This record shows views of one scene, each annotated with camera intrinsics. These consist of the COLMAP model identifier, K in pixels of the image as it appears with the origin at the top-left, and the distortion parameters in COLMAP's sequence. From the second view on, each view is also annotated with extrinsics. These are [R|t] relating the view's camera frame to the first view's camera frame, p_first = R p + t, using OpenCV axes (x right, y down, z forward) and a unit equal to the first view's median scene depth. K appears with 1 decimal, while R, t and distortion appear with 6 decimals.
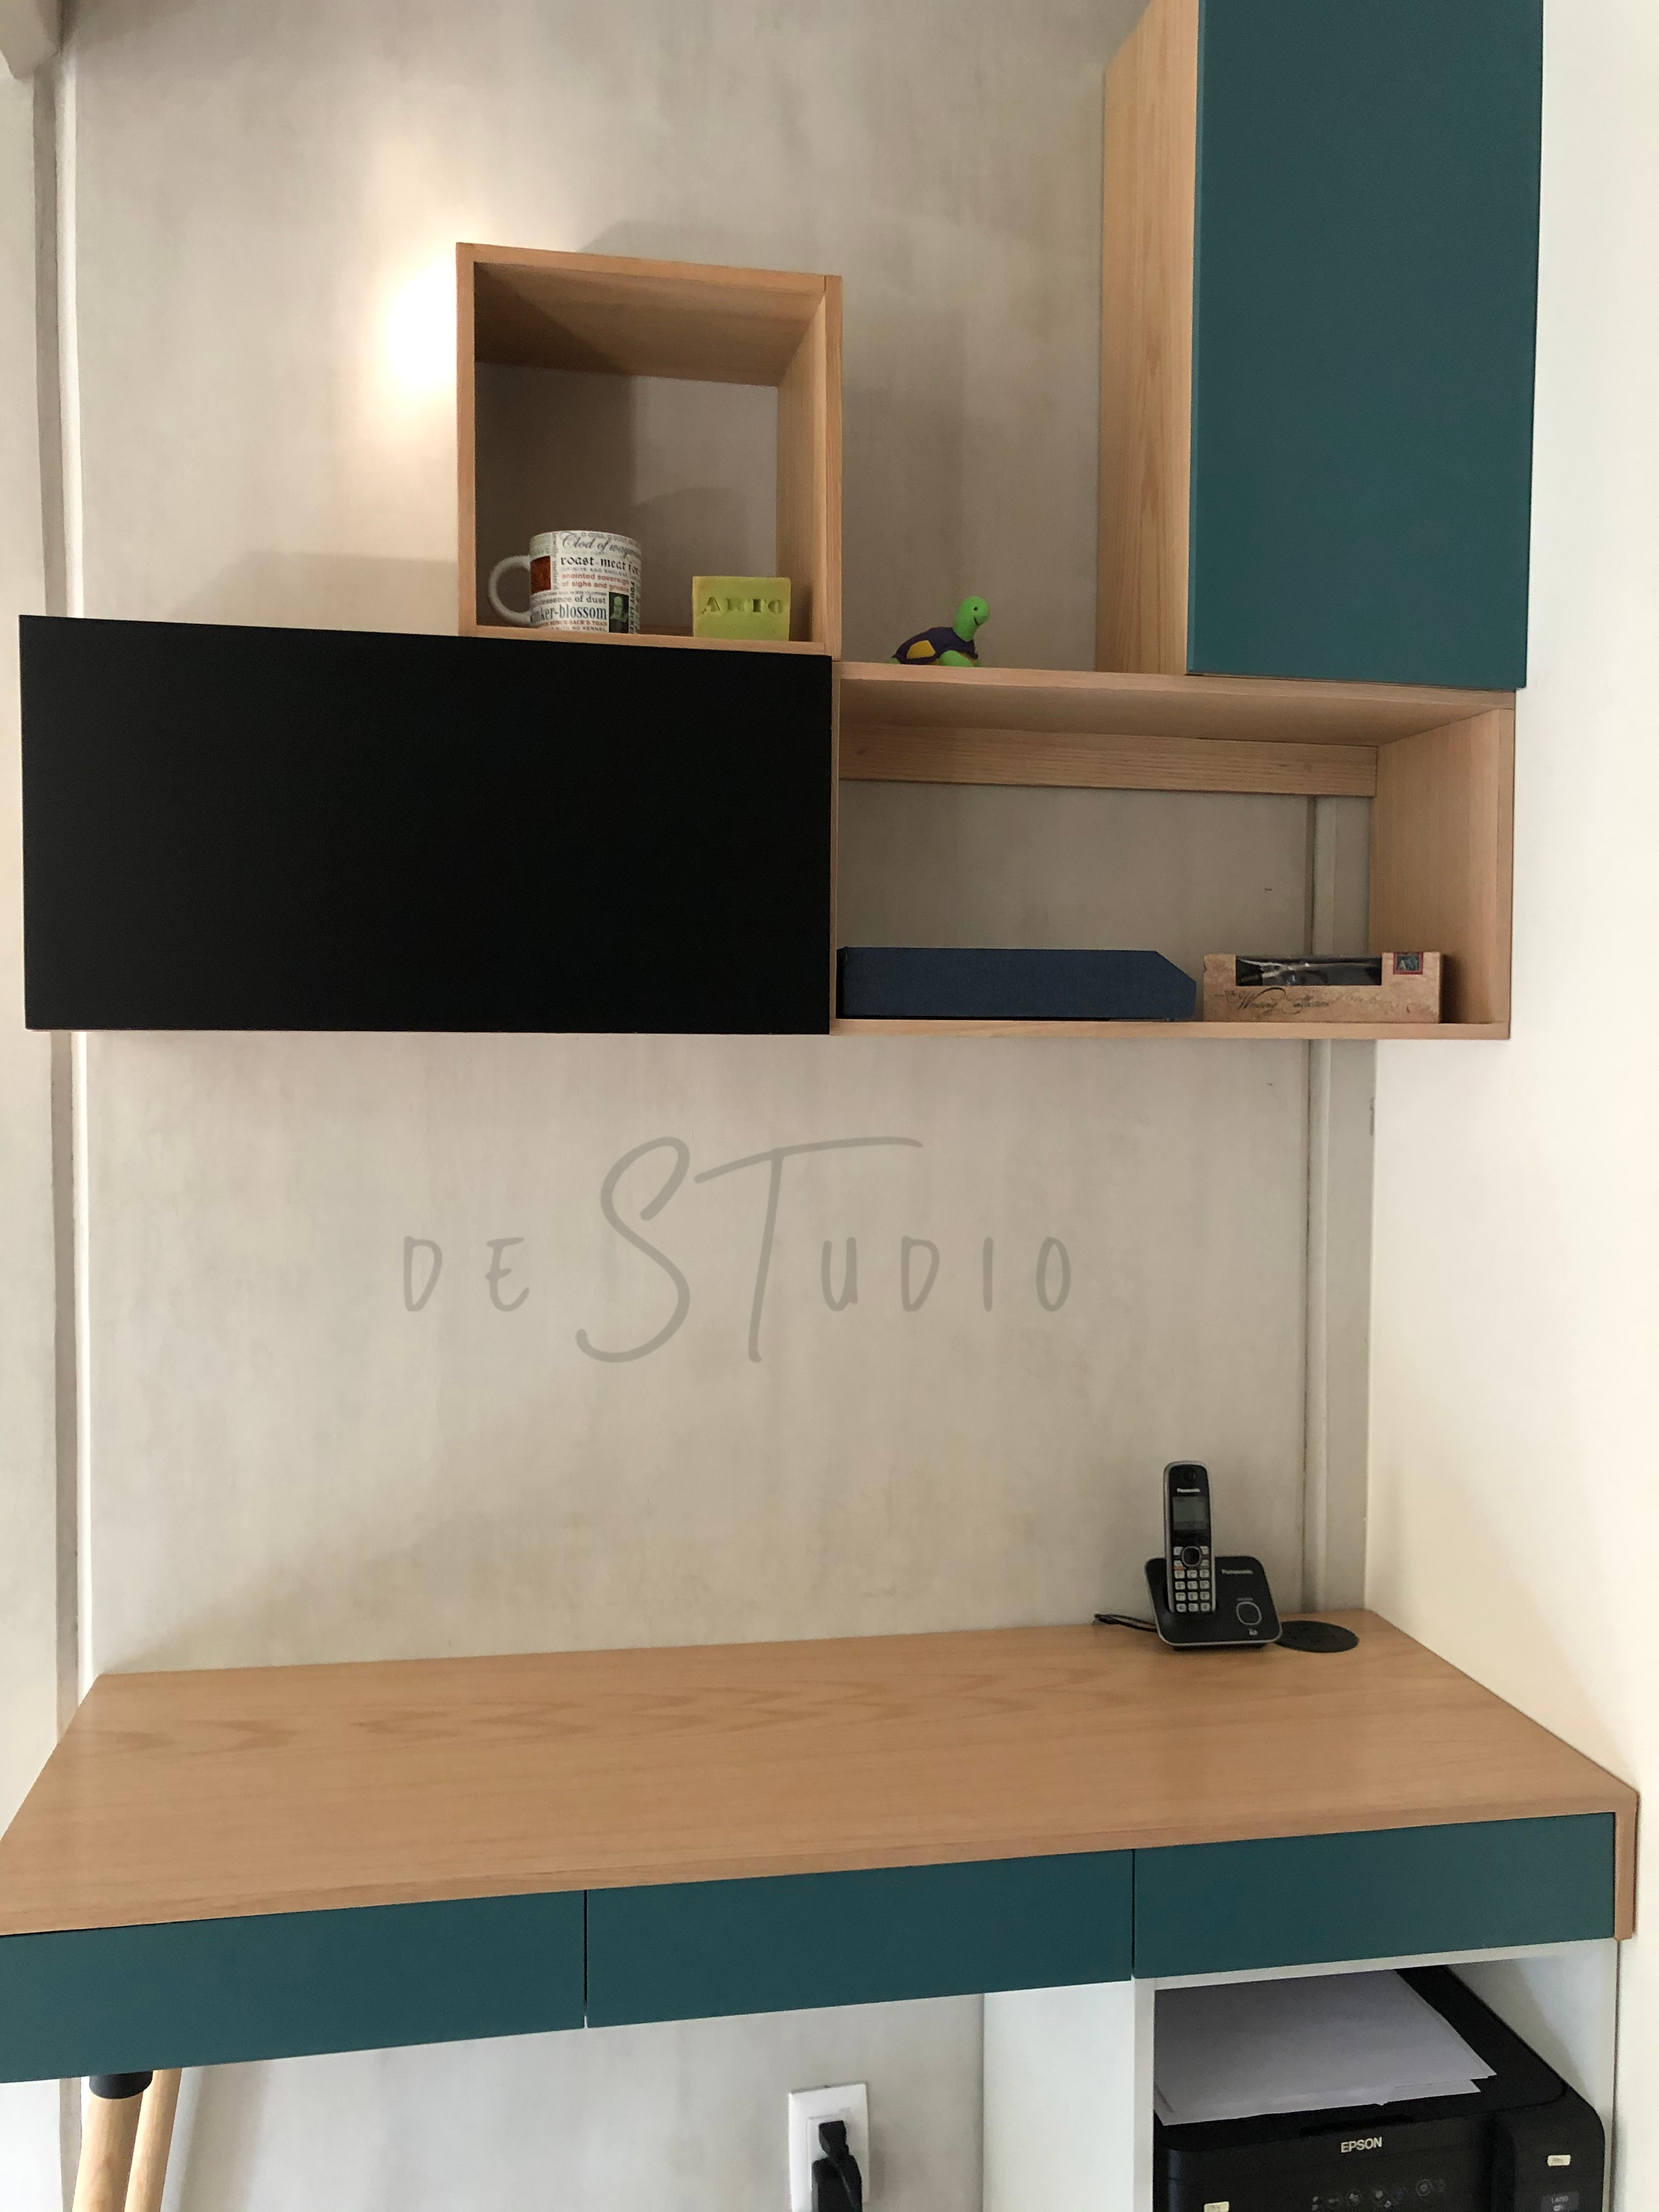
lens RADIAL K [[1779.6, 0, 829.5], [0, 1779.6, 1106.0], [0, 0, 1]] dist [0.007211, -0.003448]
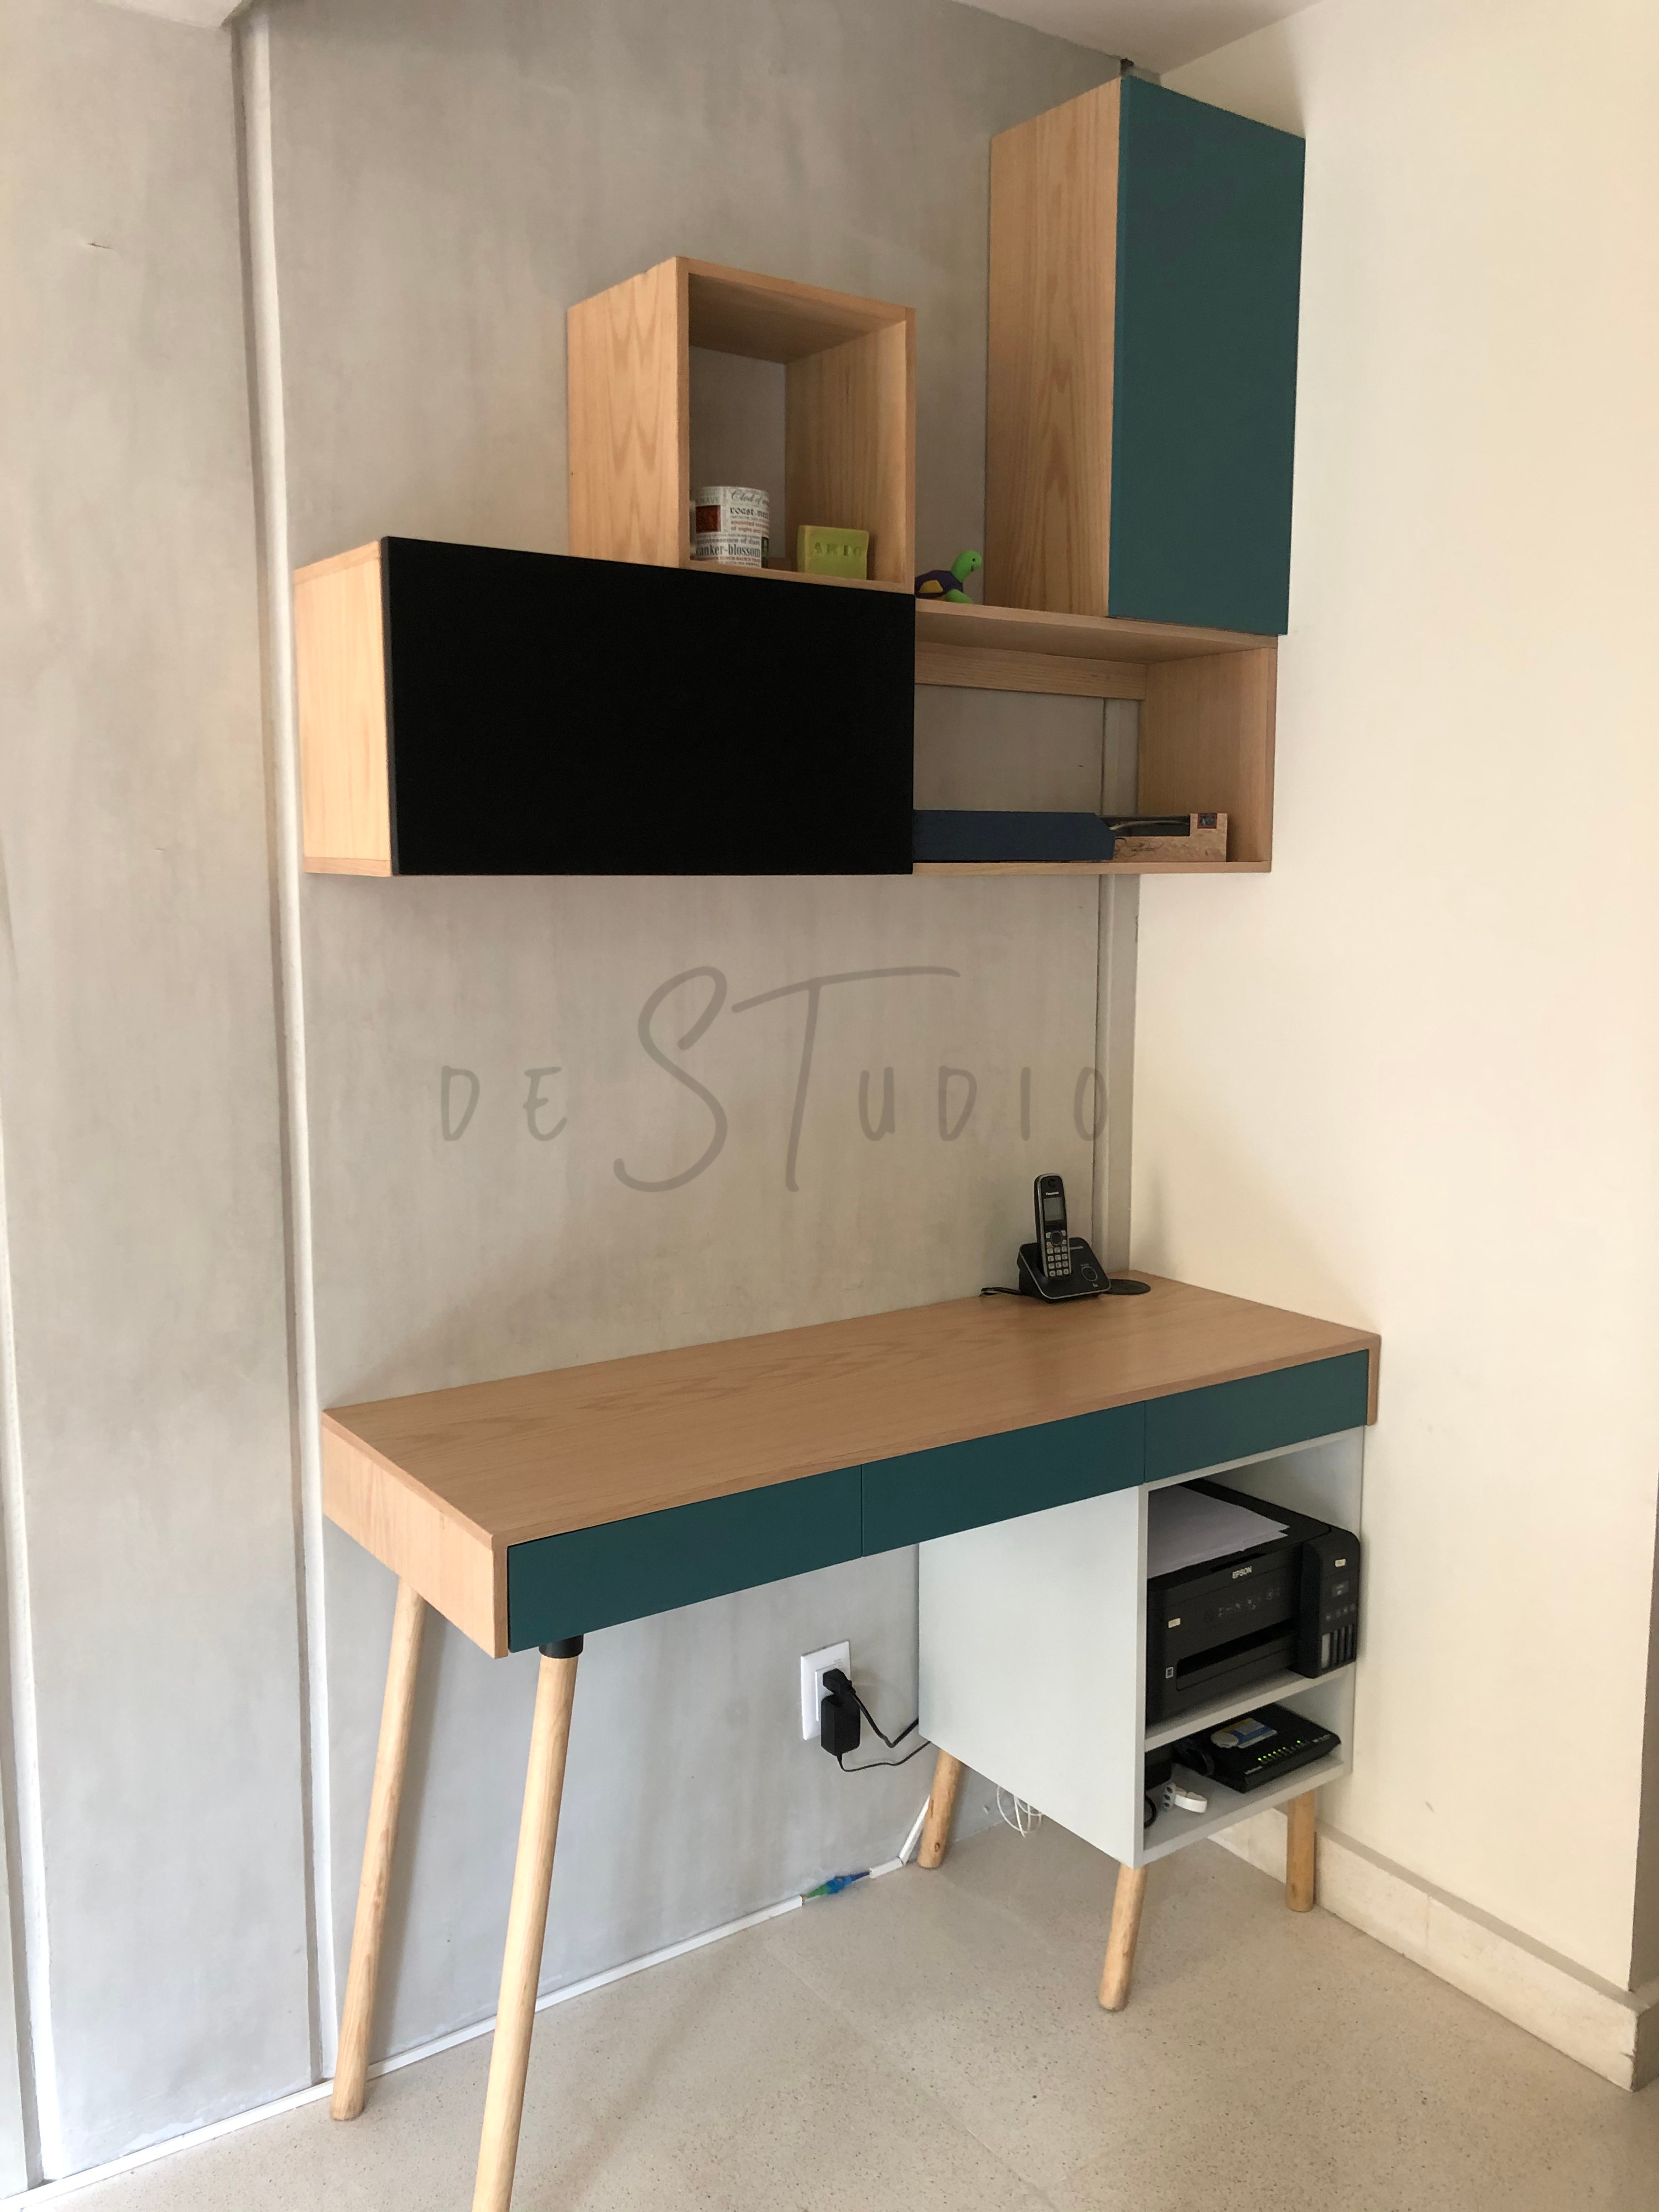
lens RADIAL K [[1749.7, 0, 829.5], [0, 1749.7, 1106.0], [0, 0, 1]] dist [0.088807, -0.206622]
pose [[0.912701, -0.062621, 0.403802, -0.562426], [0.024196, 0.994736, 0.099573, 0.002009], [-0.407912, -0.081110, 0.909411, -0.215176]]
